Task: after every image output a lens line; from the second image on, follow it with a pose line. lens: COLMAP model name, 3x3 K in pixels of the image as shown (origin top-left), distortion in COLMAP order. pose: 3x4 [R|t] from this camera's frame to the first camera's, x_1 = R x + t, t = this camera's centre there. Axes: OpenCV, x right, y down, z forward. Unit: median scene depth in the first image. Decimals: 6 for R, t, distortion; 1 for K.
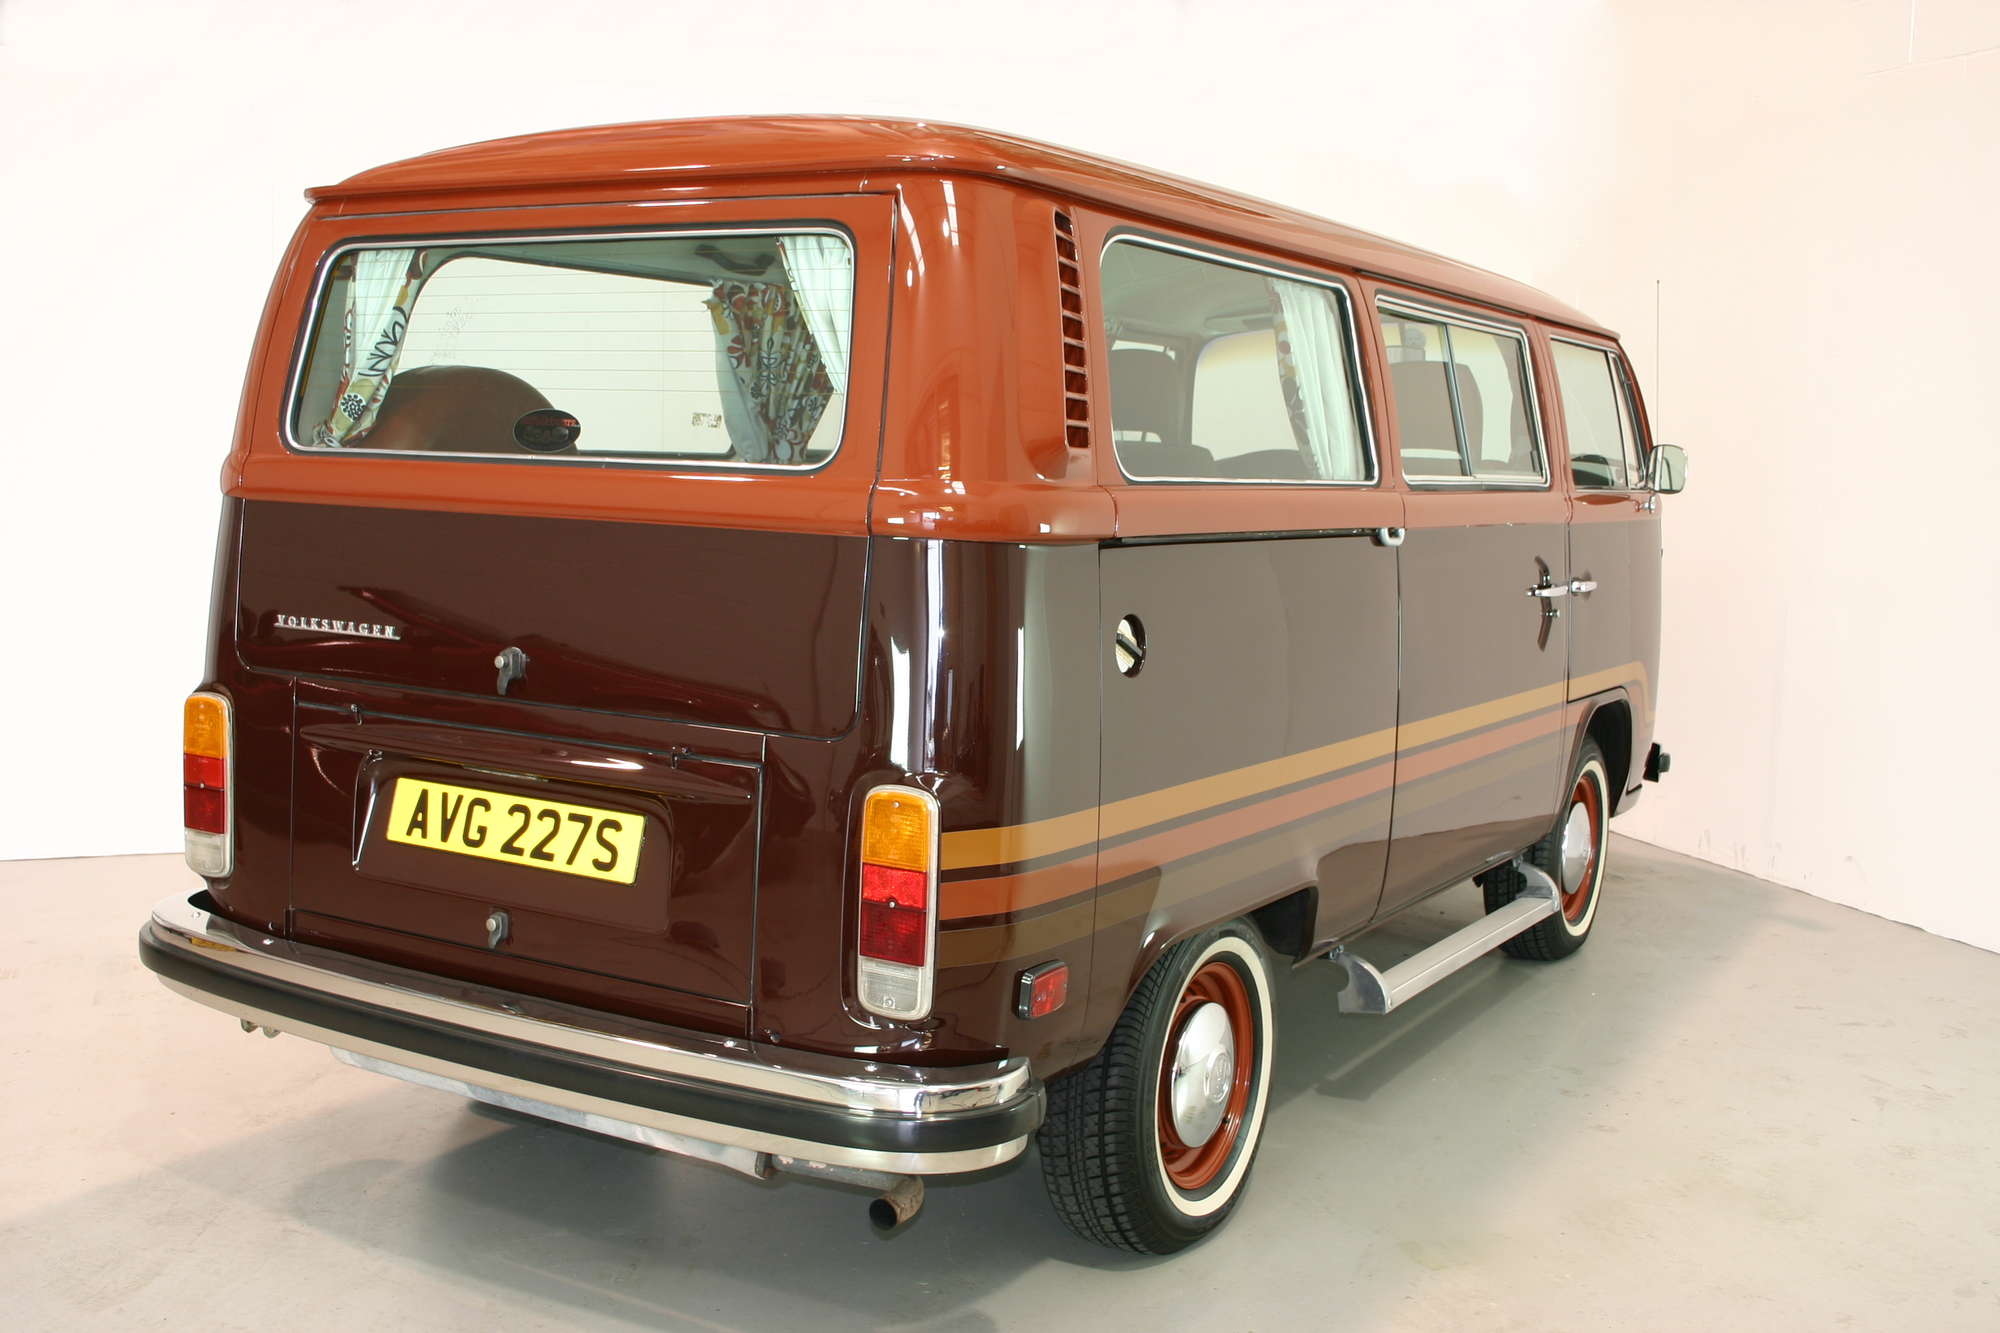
lens RADIAL K [[2044.8, 0, 1000.0], [0, 2044.8, 666.5], [0, 0, 1]] dist [-0.024644, -0.002819]
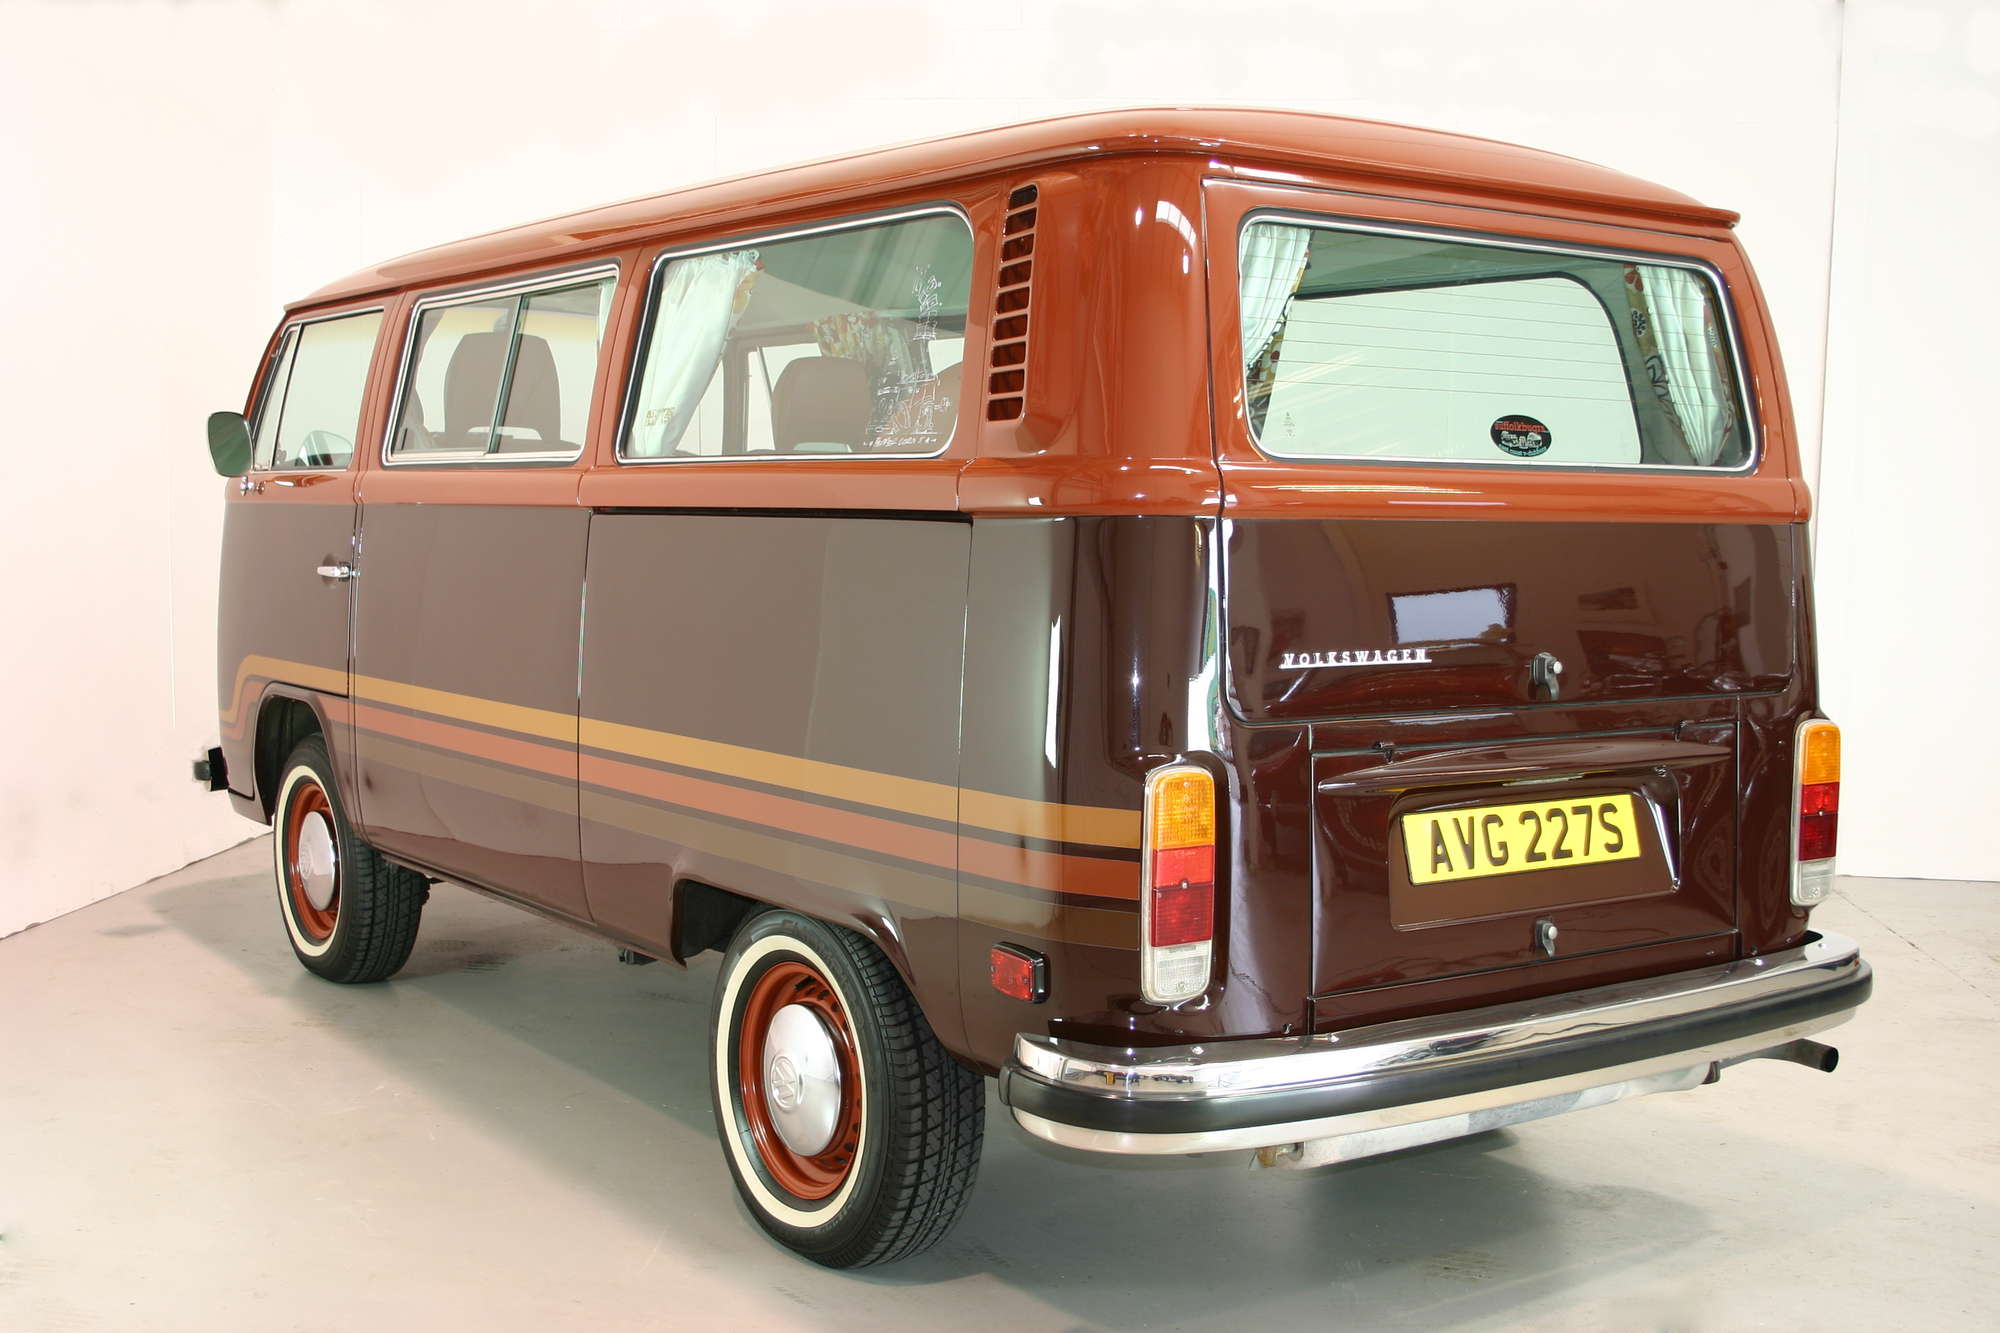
lens RADIAL K [[2305.5, 0, 1000.0], [0, 2305.5, 666.5], [0, 0, 1]] dist [-0.003451, 0.002361]
pose [[0.387922, -0.097532, 0.916517, -1.347635], [0.089356, 0.993681, 0.067923, -0.101101], [-0.917351, 0.055547, 0.394185, 0.783080]]
